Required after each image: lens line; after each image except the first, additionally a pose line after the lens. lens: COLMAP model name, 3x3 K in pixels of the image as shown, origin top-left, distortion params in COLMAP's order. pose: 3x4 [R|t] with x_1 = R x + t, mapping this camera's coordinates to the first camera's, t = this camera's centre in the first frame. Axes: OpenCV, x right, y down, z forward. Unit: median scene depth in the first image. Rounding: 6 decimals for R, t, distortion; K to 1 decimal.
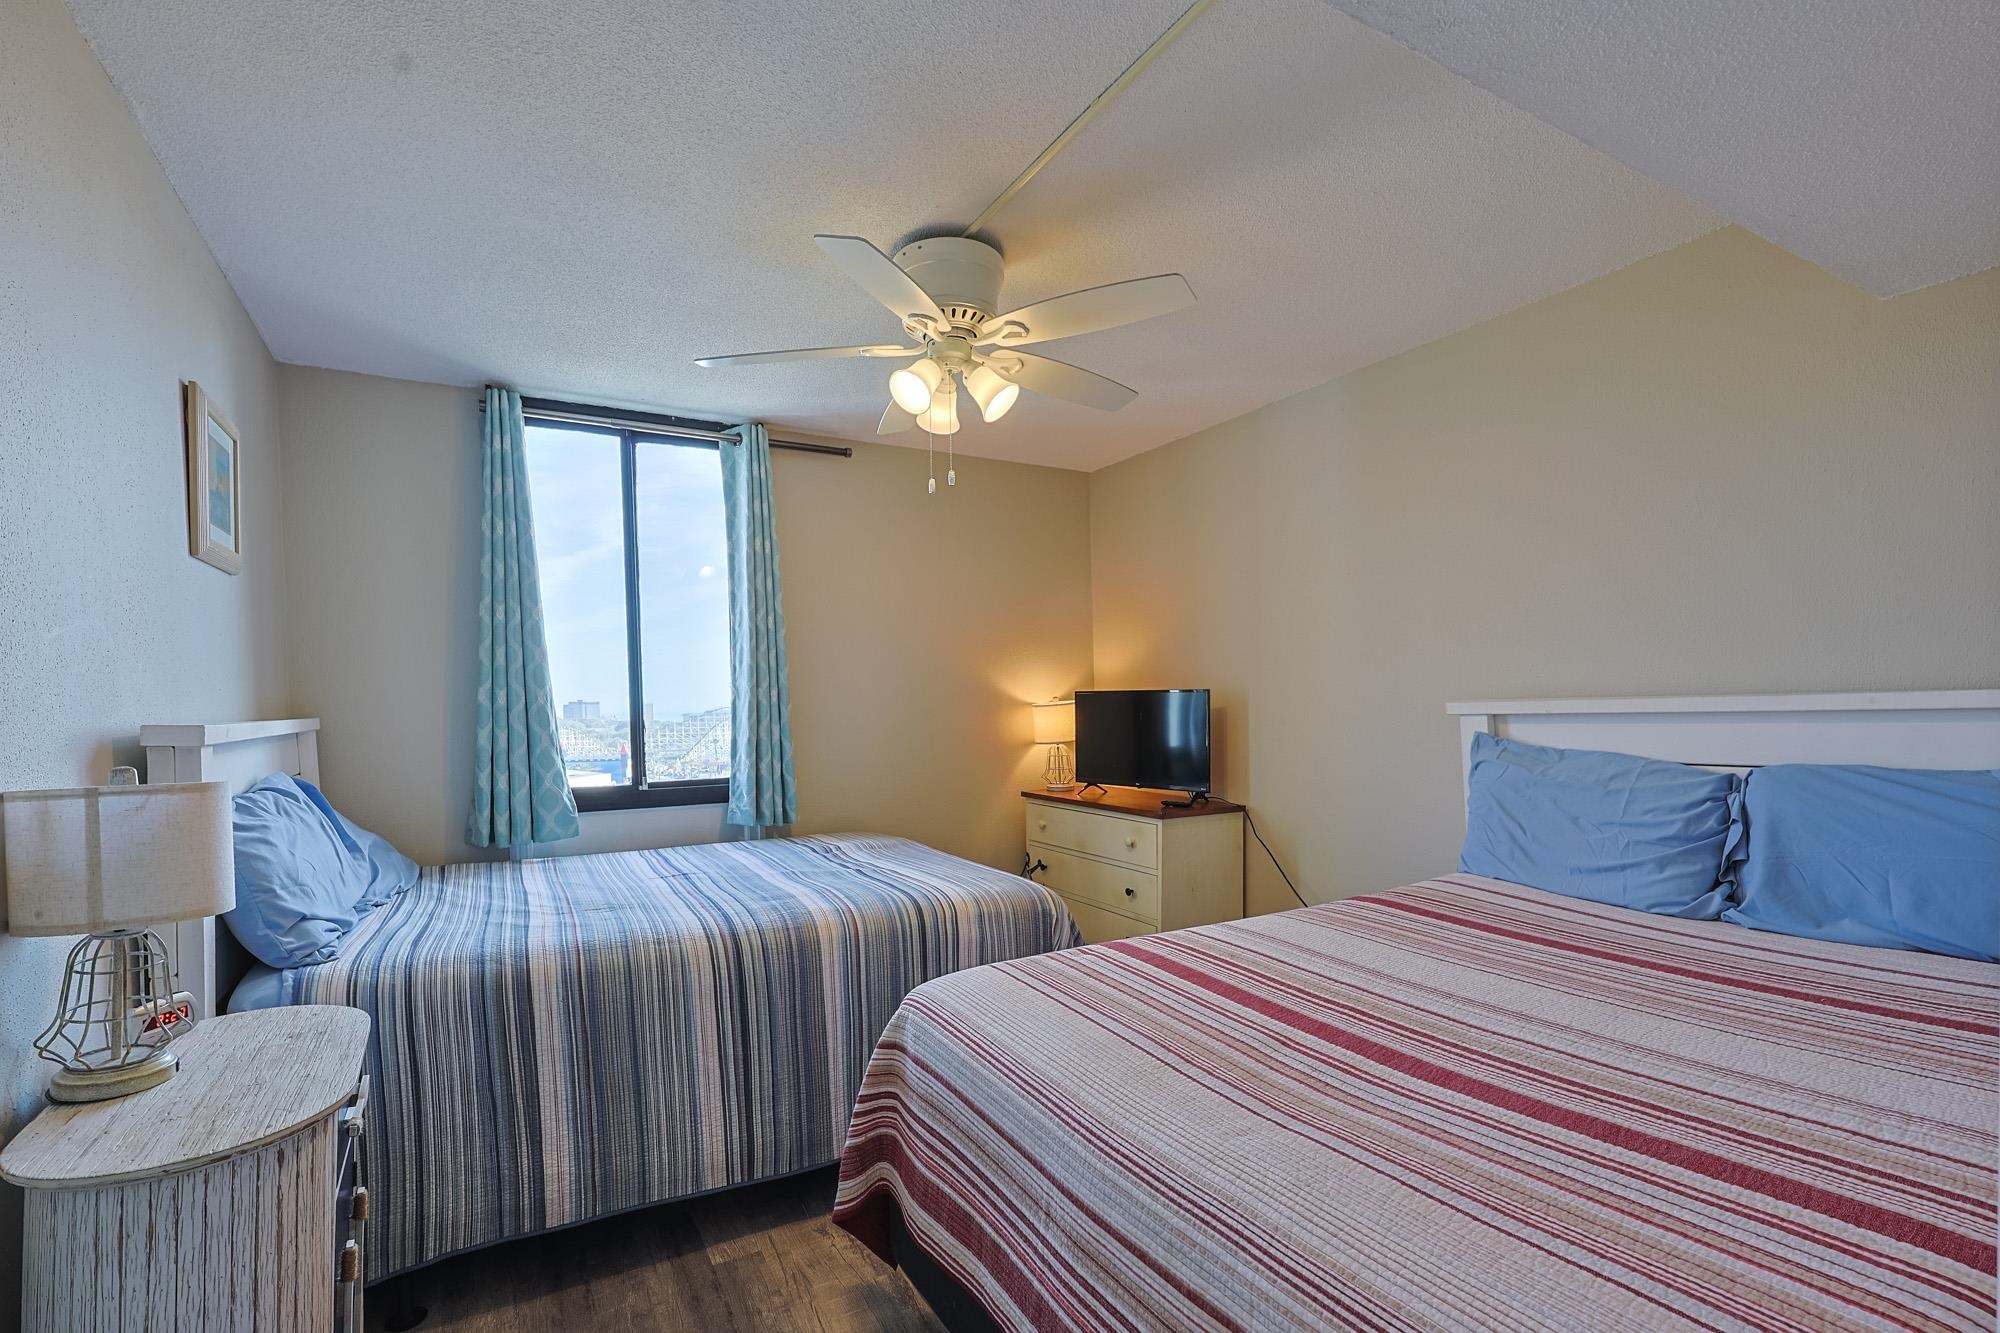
lens RADIAL K [[939.3, 0, 998.3], [0, 939.3, 734.9], [0, 0, 1]] dist [-0.000748, -0.000210]
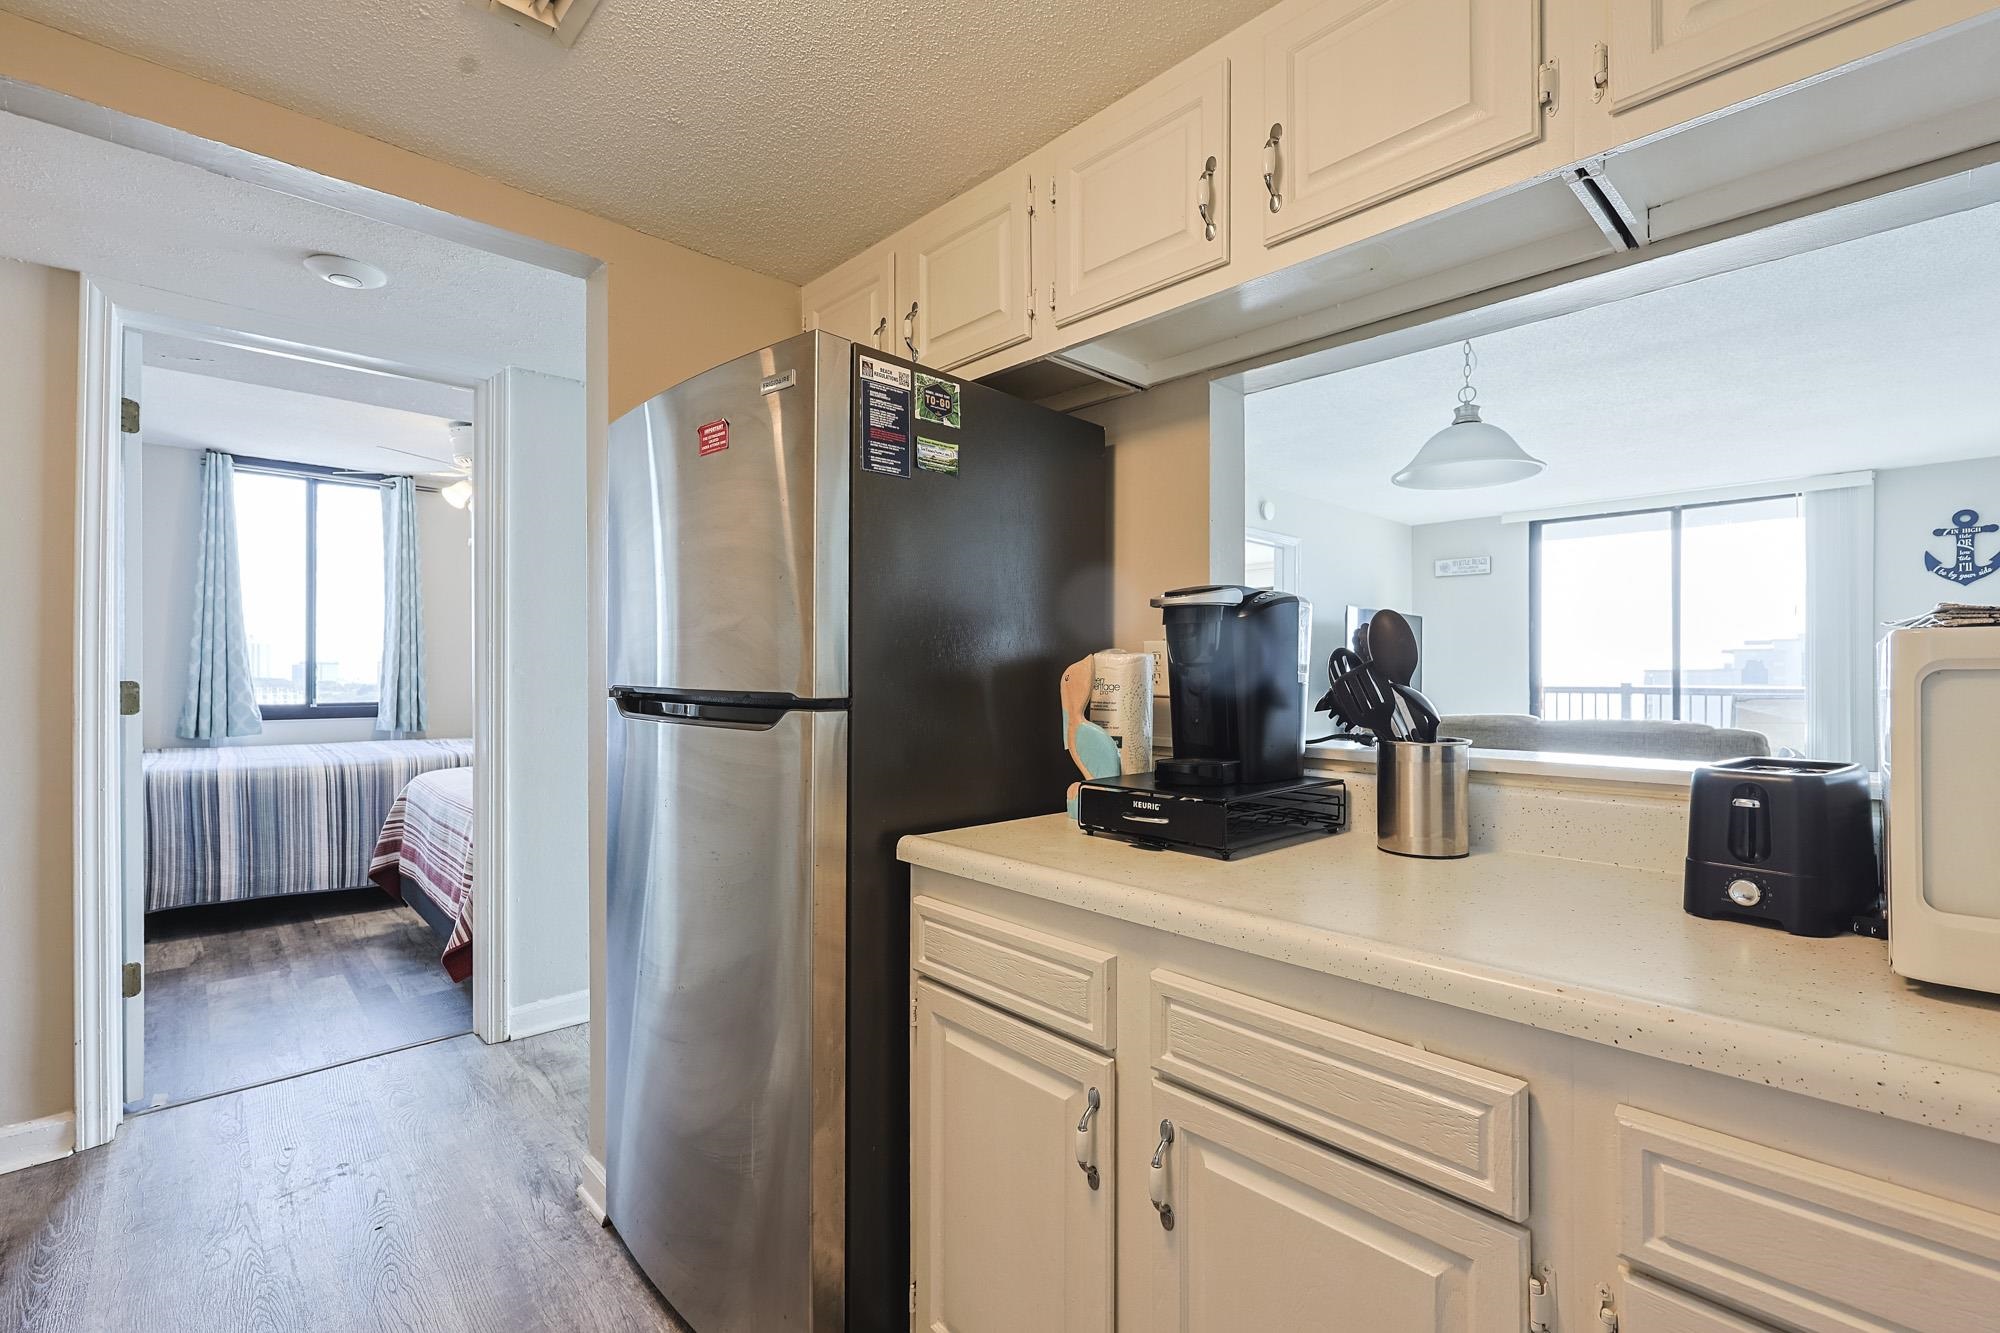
lens RADIAL K [[899.6, 0, 992.5], [0, 899.6, 663.8], [0, 0, 1]] dist [0.004099, 0.000066]
pose [[0.973827, 0.021066, 0.226312, 0.581894], [-0.011567, 0.998999, -0.043215, 0.060317], [-0.226996, 0.039467, 0.973096, -1.093209]]
